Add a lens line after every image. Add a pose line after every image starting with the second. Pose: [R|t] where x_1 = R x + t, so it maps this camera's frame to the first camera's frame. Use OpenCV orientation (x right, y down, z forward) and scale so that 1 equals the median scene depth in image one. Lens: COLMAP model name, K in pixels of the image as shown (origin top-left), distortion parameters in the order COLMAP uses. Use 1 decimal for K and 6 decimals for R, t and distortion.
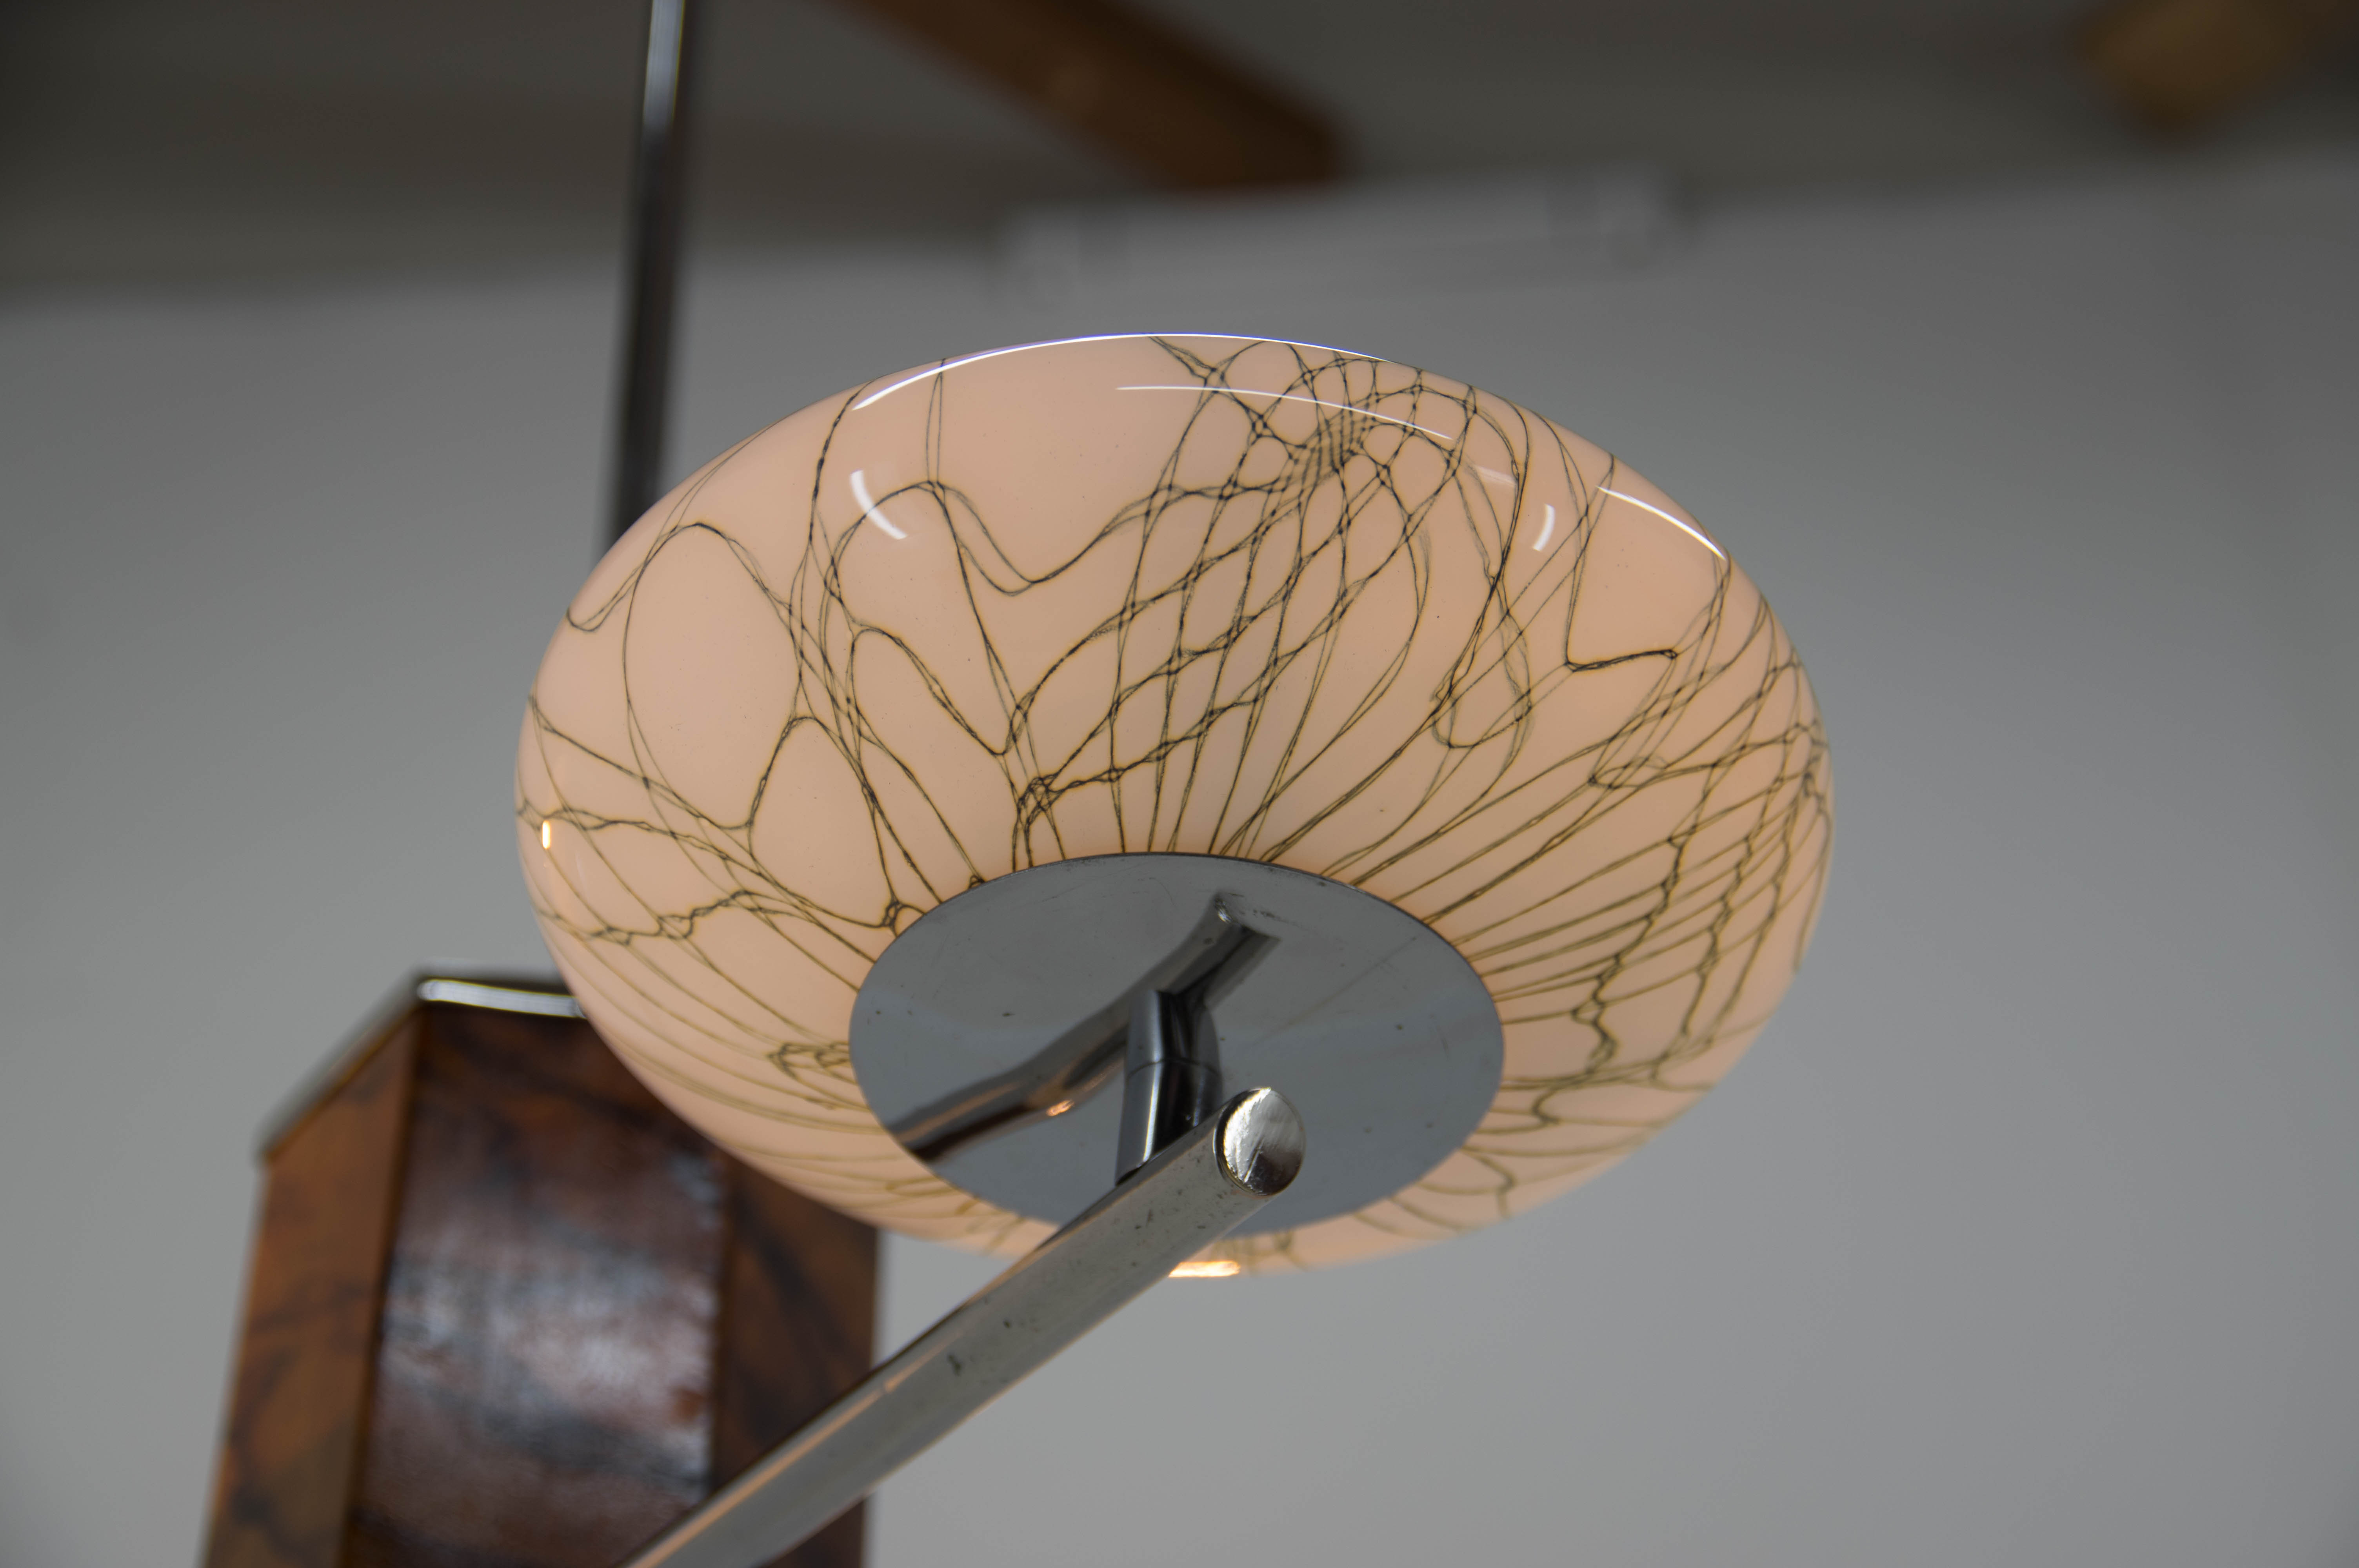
lens RADIAL K [[3914.7, 0, 1168.8], [0, 3914.7, 857.5], [0, 0, 1]] dist [0.046857, 0.037907]
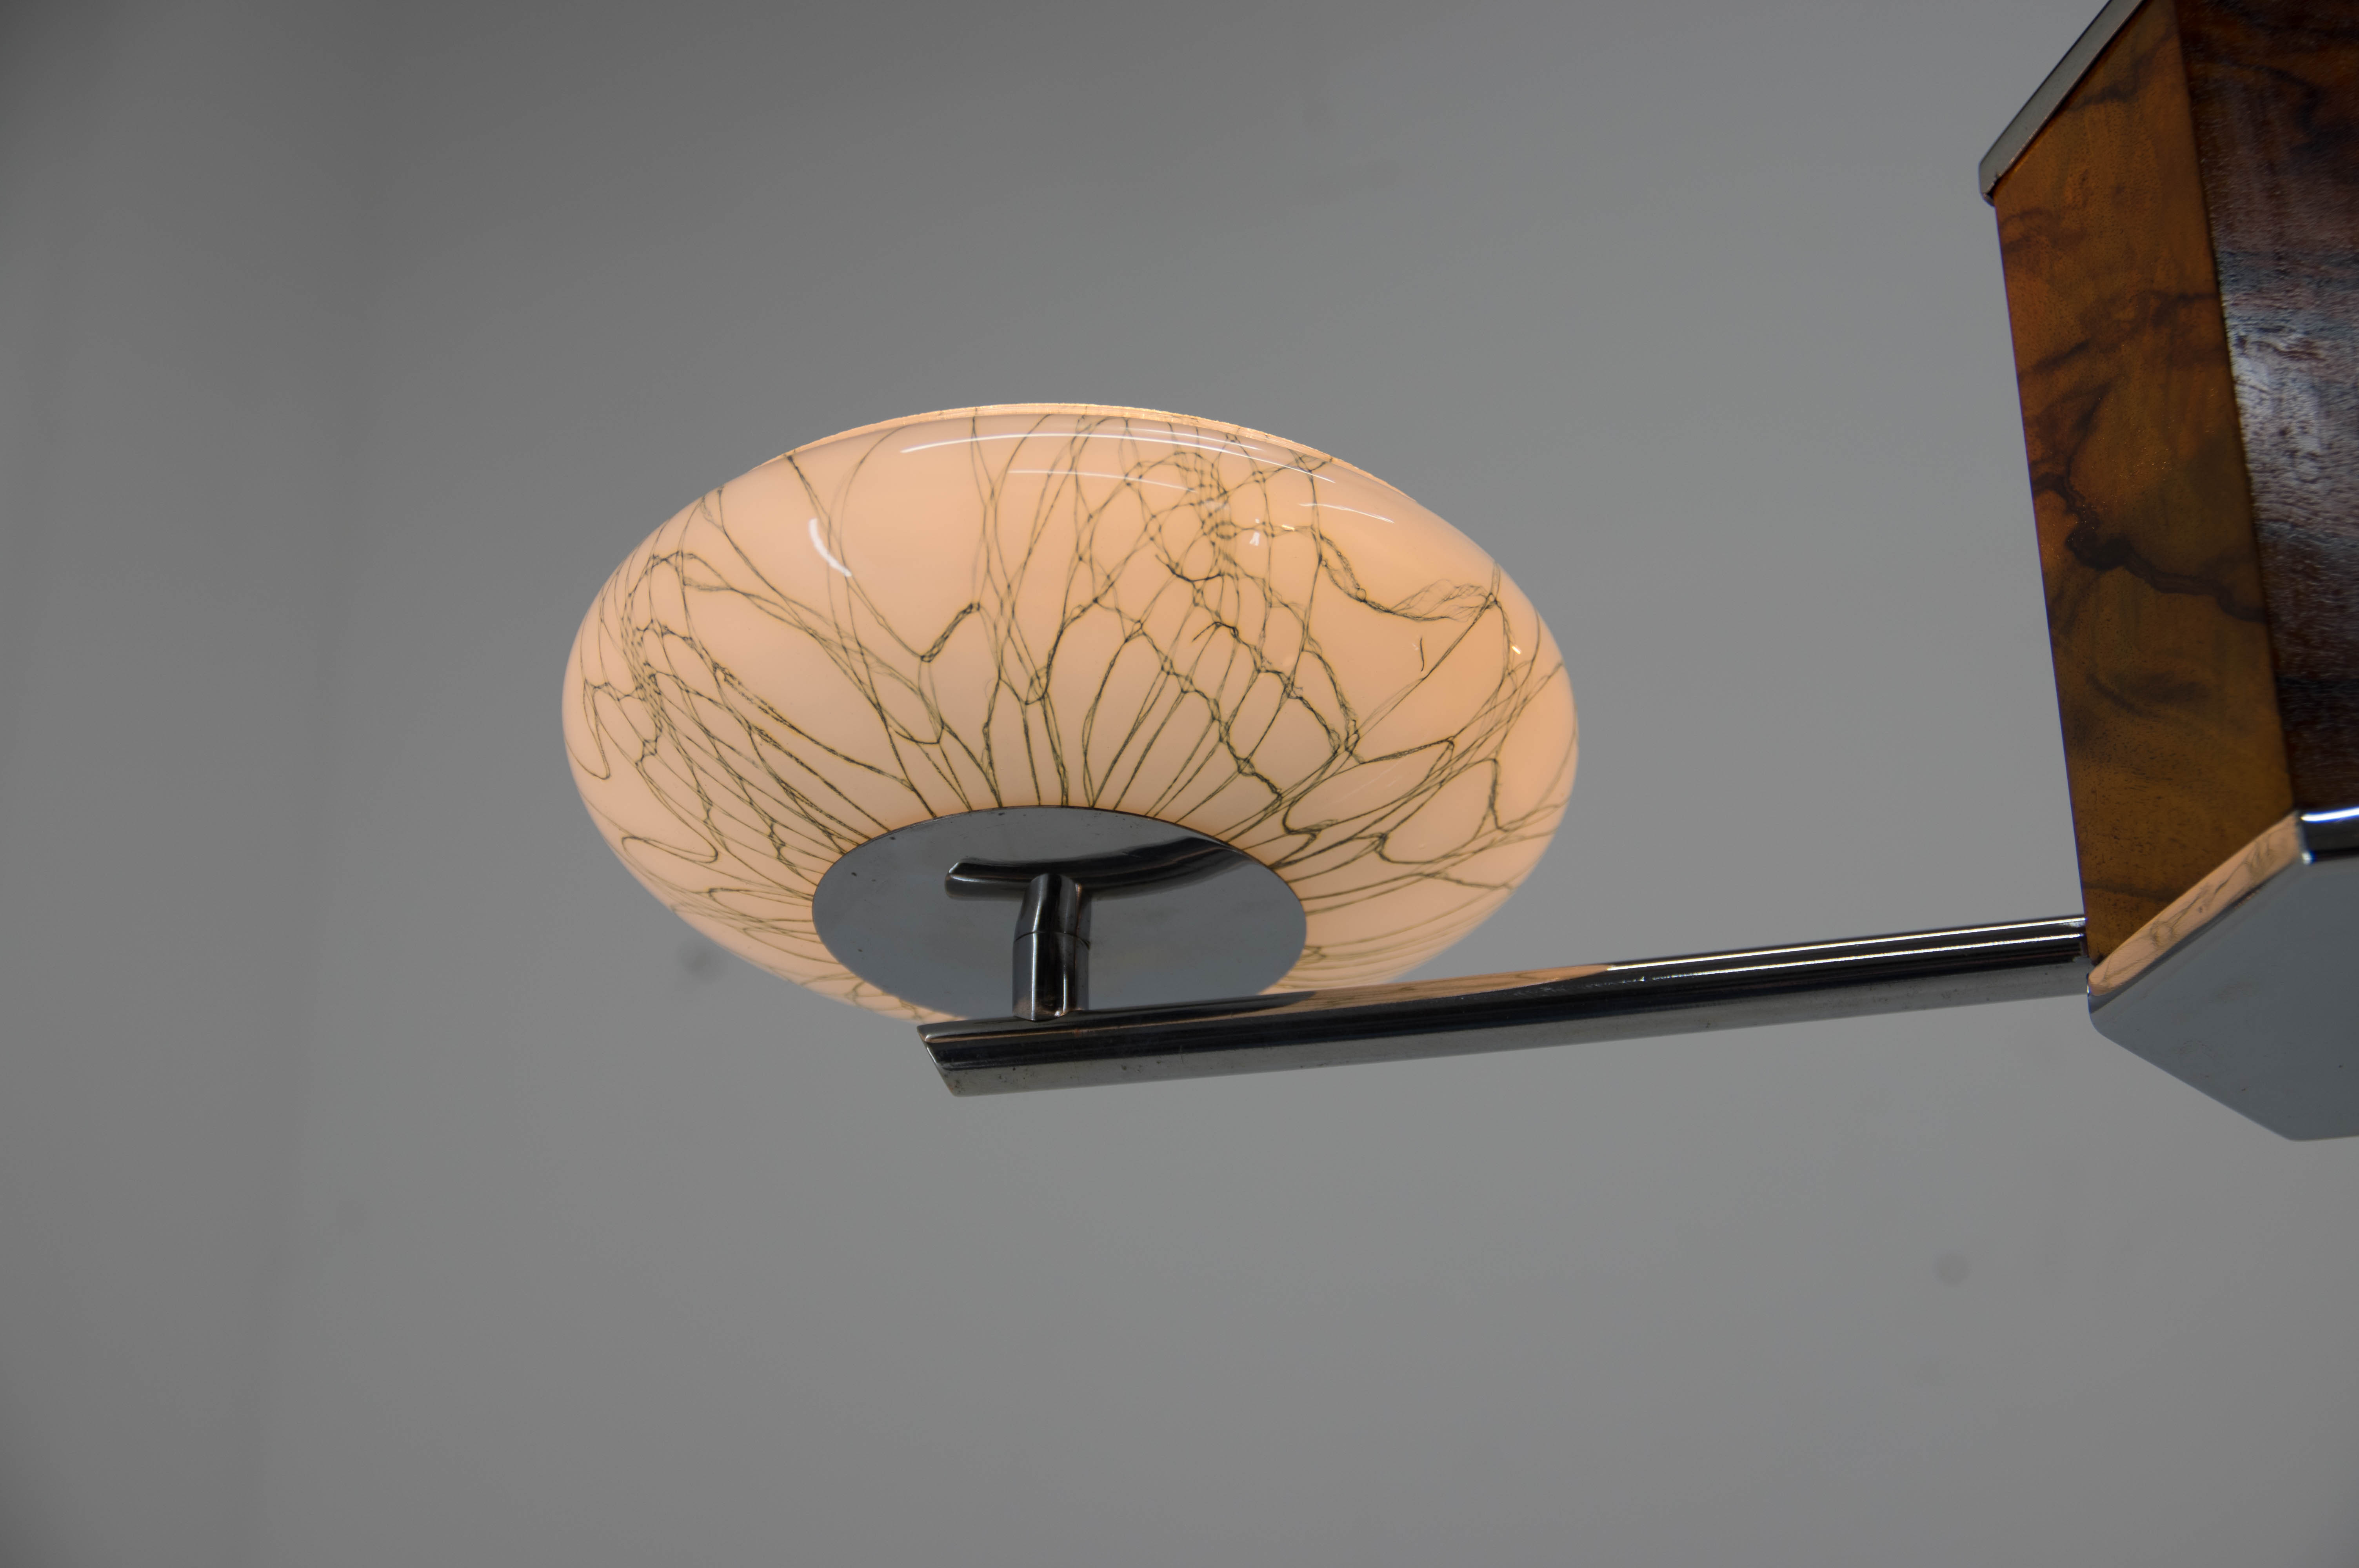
lens RADIAL K [[3914.7, 0, 1168.8], [0, 3914.7, 857.5], [0, 0, 1]] dist [0.046857, 0.037907]
pose [[0.942151, -0.146022, -0.301712, -0.242498], [0.208030, 0.960518, 0.184742, 0.025192], [0.262823, -0.236820, 0.935329, 0.080273]]
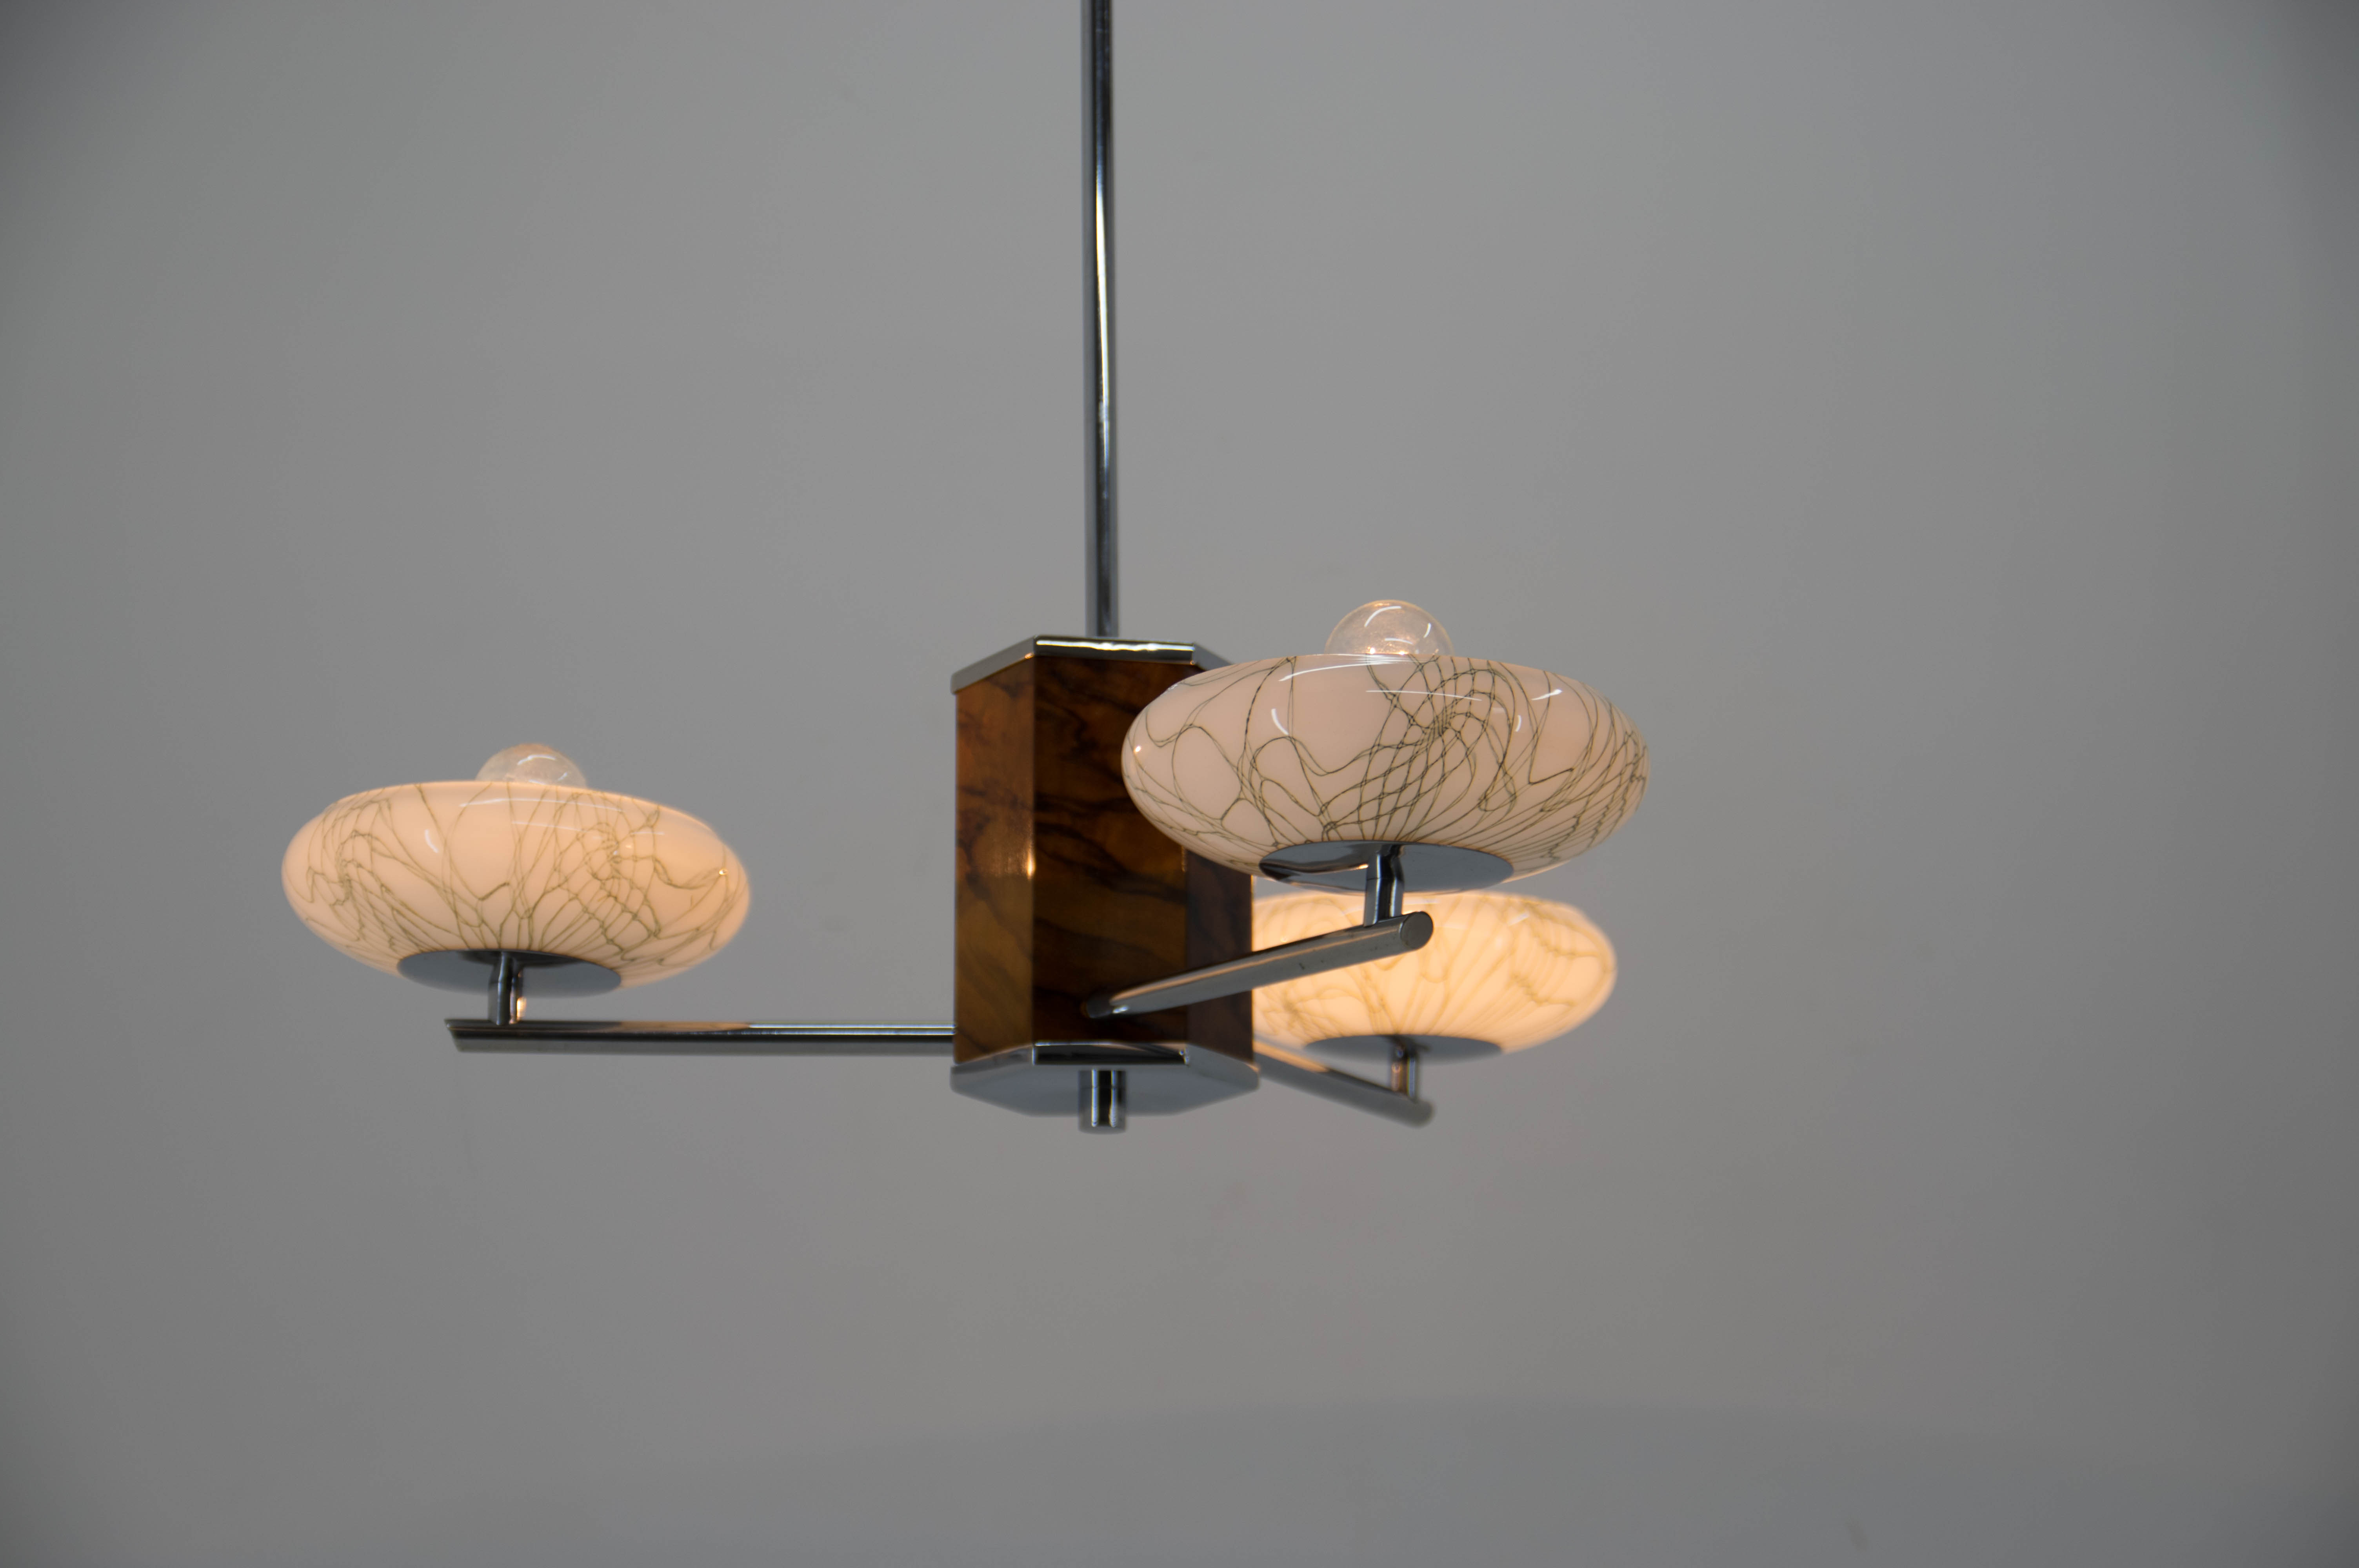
lens RADIAL K [[4247.1, 0, 1179.5], [0, 4247.1, 784.0], [0, 0, 1]] dist [0.032909, 0.014831]
pose [[0.997872, -0.007381, -0.064789, 0.051343], [0.034275, 0.904616, 0.424846, -1.281284], [0.055474, -0.426163, 0.902944, -1.616352]]
